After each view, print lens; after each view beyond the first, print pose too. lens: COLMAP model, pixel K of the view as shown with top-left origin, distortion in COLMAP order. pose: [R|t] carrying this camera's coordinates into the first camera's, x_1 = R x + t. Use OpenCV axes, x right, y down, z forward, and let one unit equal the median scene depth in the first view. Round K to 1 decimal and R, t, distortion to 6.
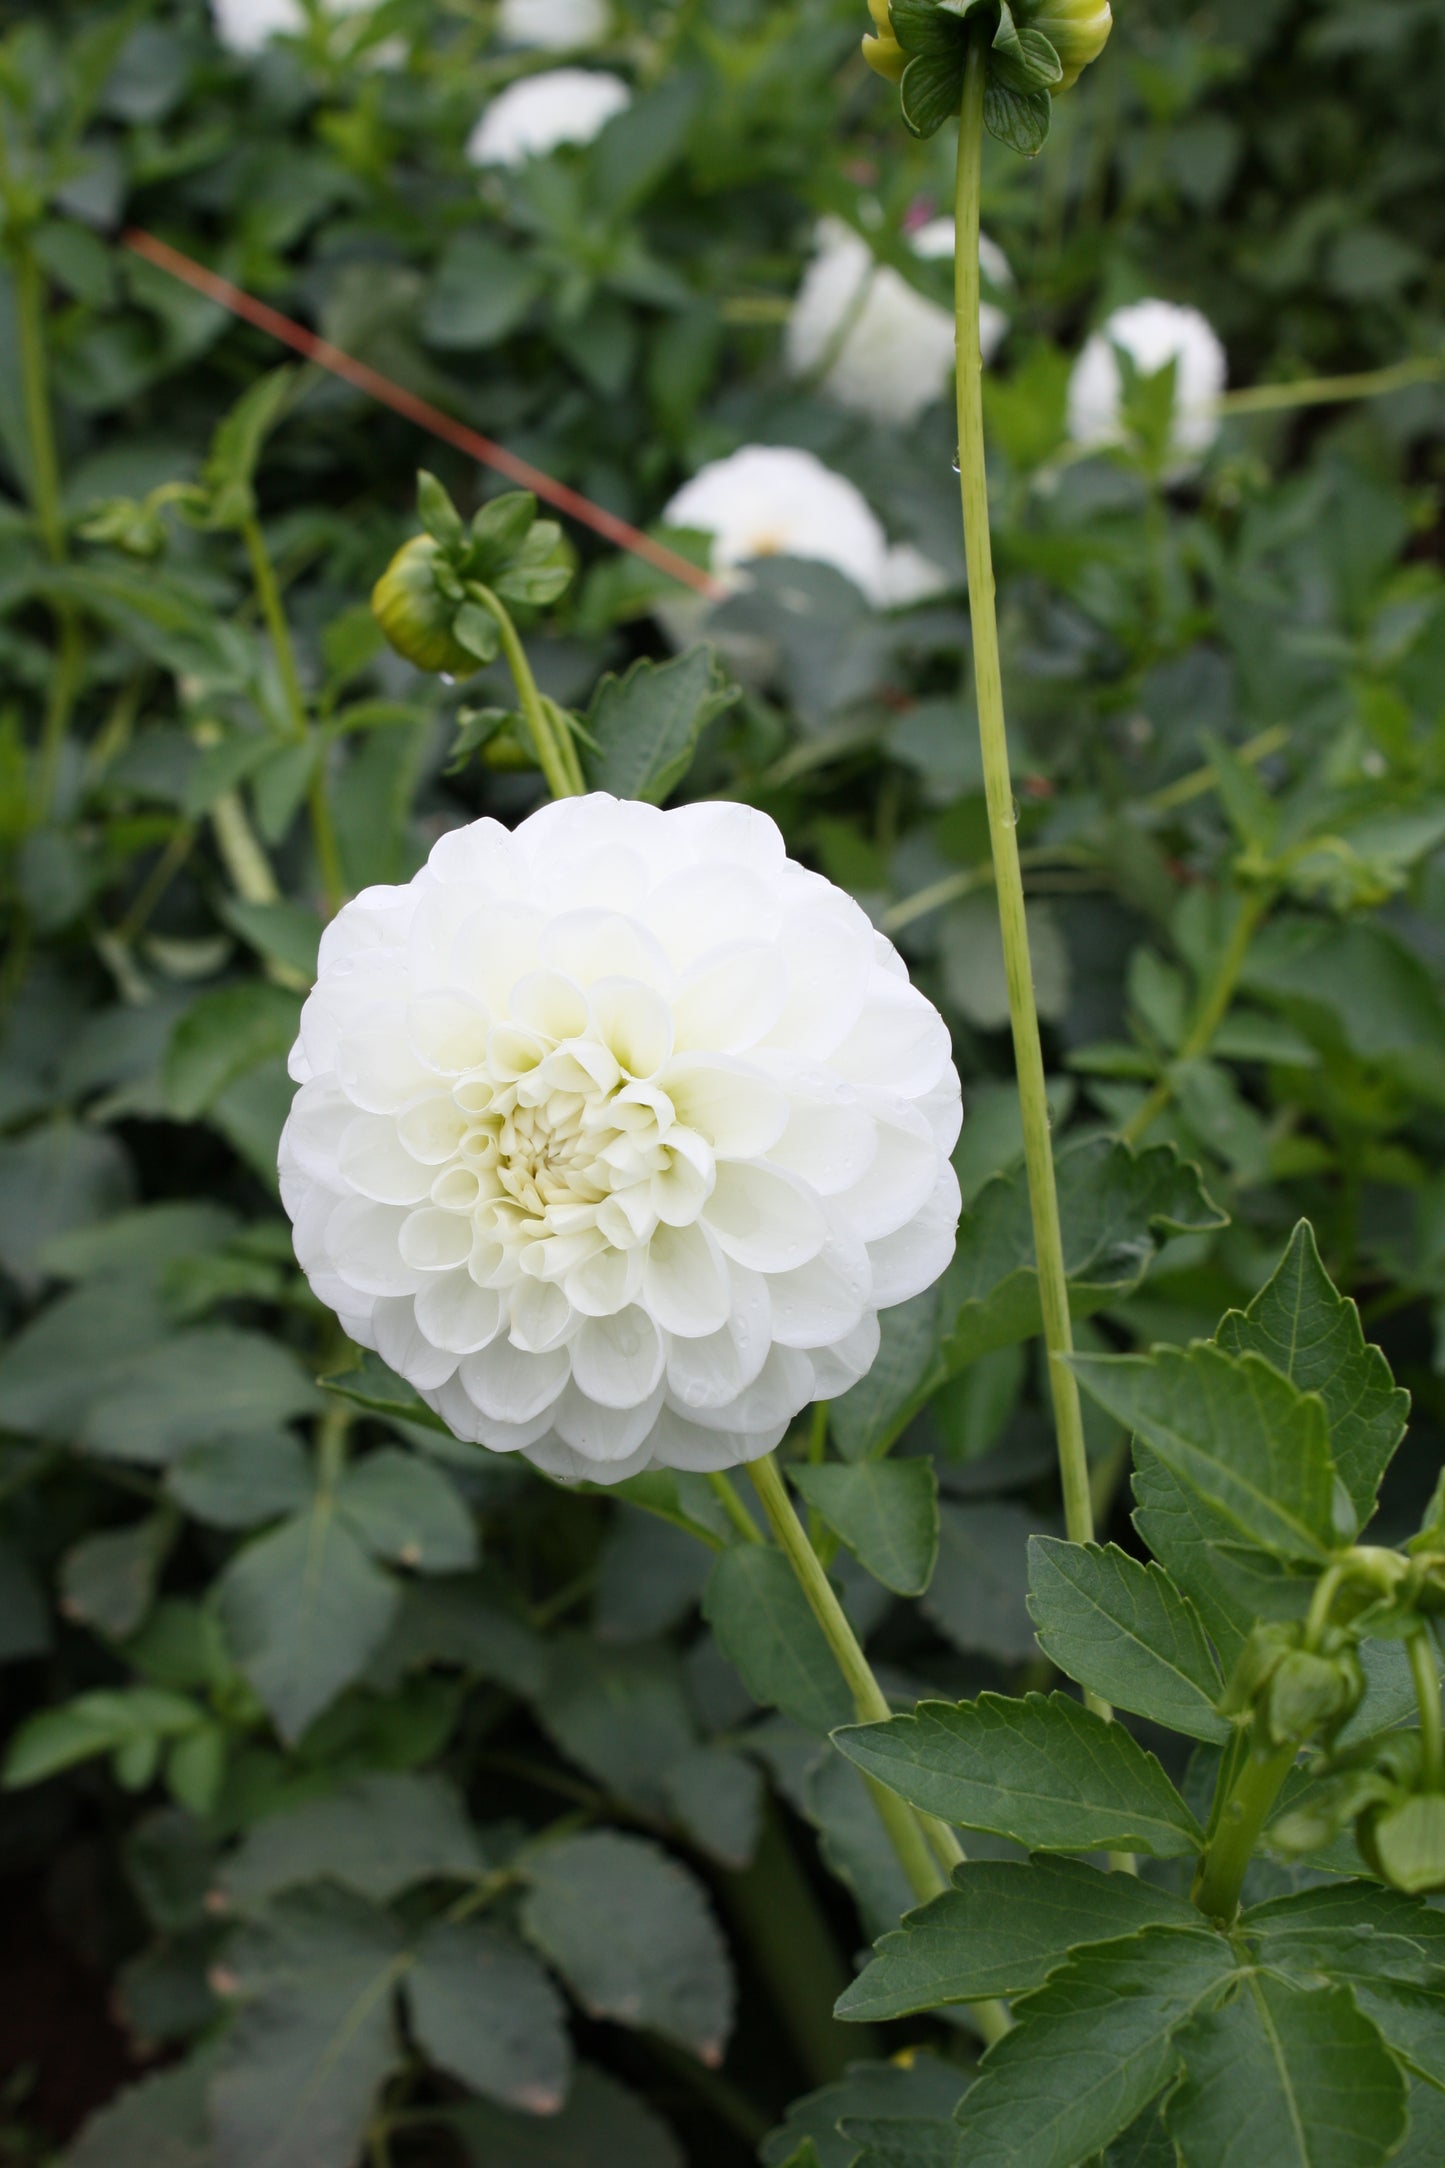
lens RADIAL K [[3615.8, 0, 720.5], [0, 3615.8, 809.9], [0, 0, 1]] dist [0.026423, -0.524442]
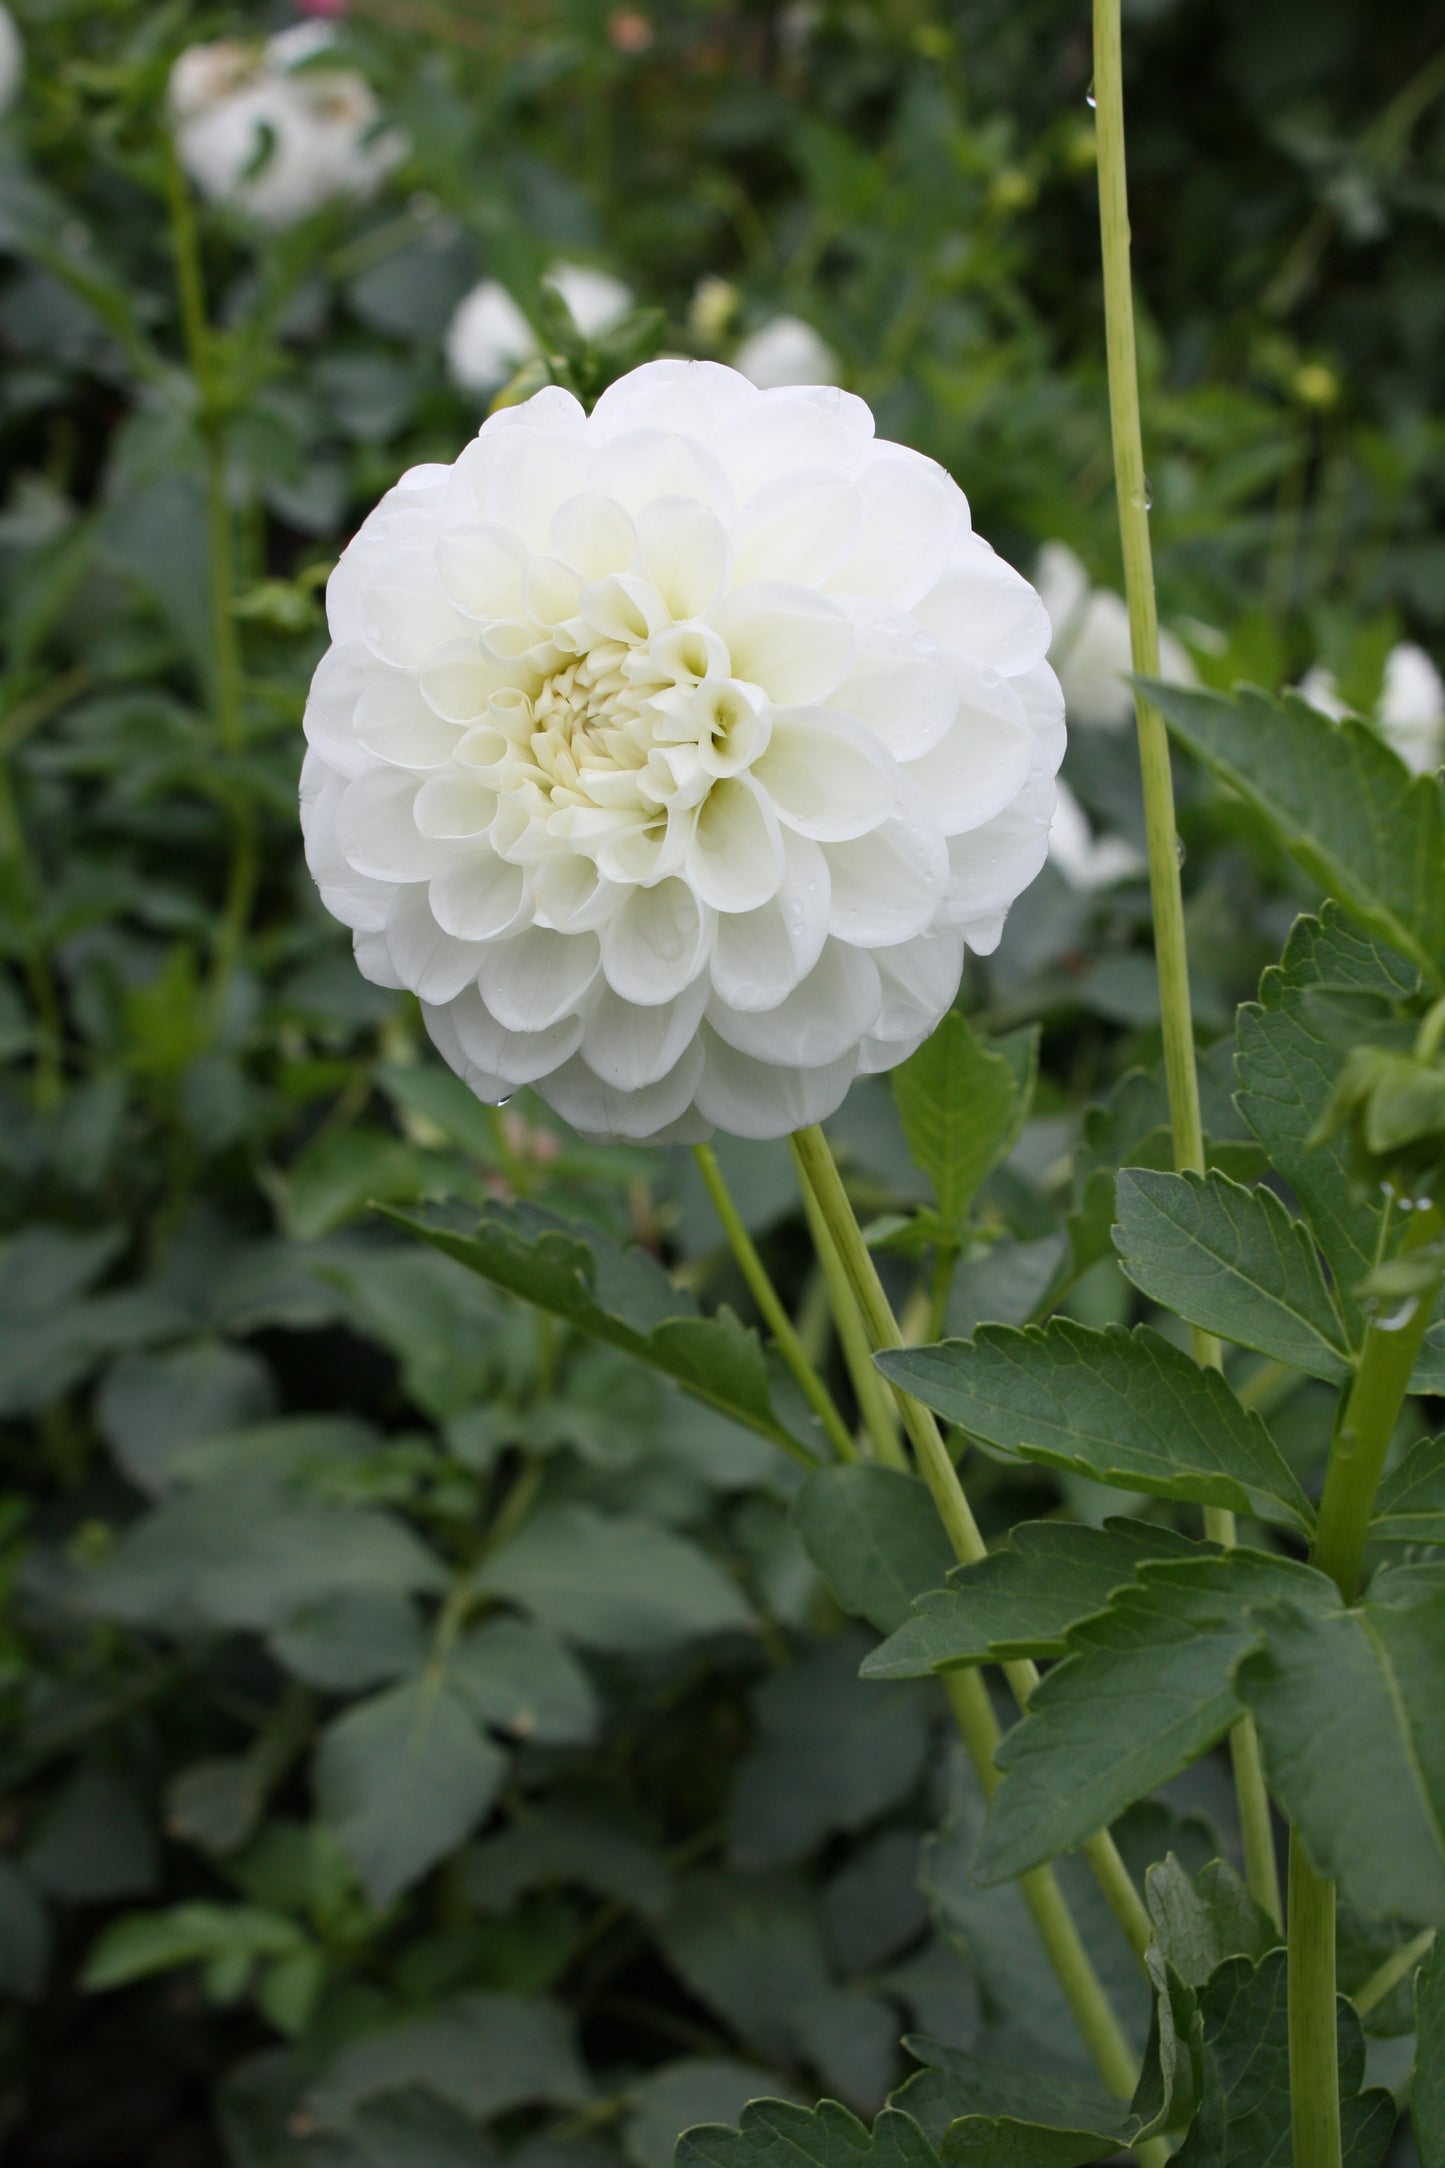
lens RADIAL K [[3615.2, 0, 727.0], [0, 3615.2, 849.9], [0, 0, 1]] dist [0.088081, -1.076317]
pose [[0.996901, 0.036912, -0.069472, 0.049330], [-0.046262, 0.989323, -0.138200, 0.248844], [0.063629, 0.140985, 0.987965, 0.132042]]
